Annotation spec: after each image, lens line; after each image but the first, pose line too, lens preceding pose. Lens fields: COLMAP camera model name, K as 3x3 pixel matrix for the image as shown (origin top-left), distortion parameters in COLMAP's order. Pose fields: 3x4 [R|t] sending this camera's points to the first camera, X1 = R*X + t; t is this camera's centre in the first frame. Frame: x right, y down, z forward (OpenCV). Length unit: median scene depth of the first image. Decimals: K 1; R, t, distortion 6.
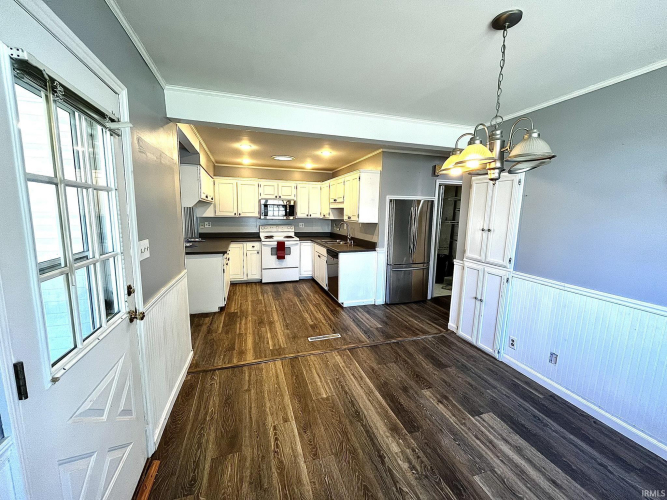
lens RADIAL K [[269.5, 0, 332.3], [0, 269.5, 250.2], [0, 0, 1]] dist [-0.001734, -0.000437]
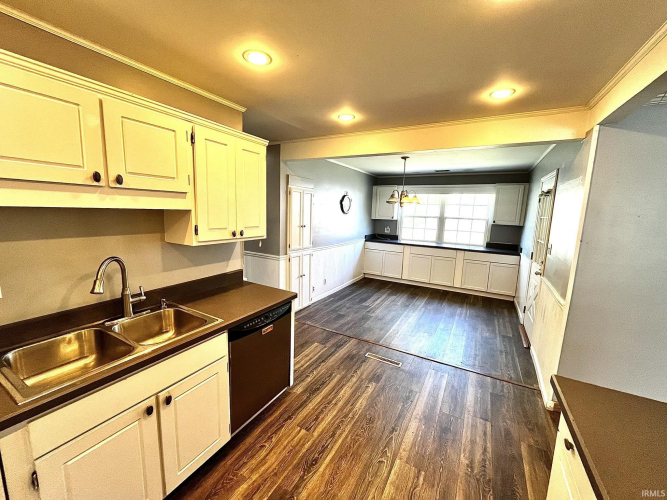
lens RADIAL K [[269.5, 0, 331.2], [0, 269.5, 247.9], [0, 0, 1]] dist [-0.001734, -0.000437]
pose [[-0.676698, -0.142457, 0.722348, -0.520772], [0.061674, 0.966687, 0.248421, -0.280891], [-0.733673, 0.212656, -0.645369, 1.661705]]
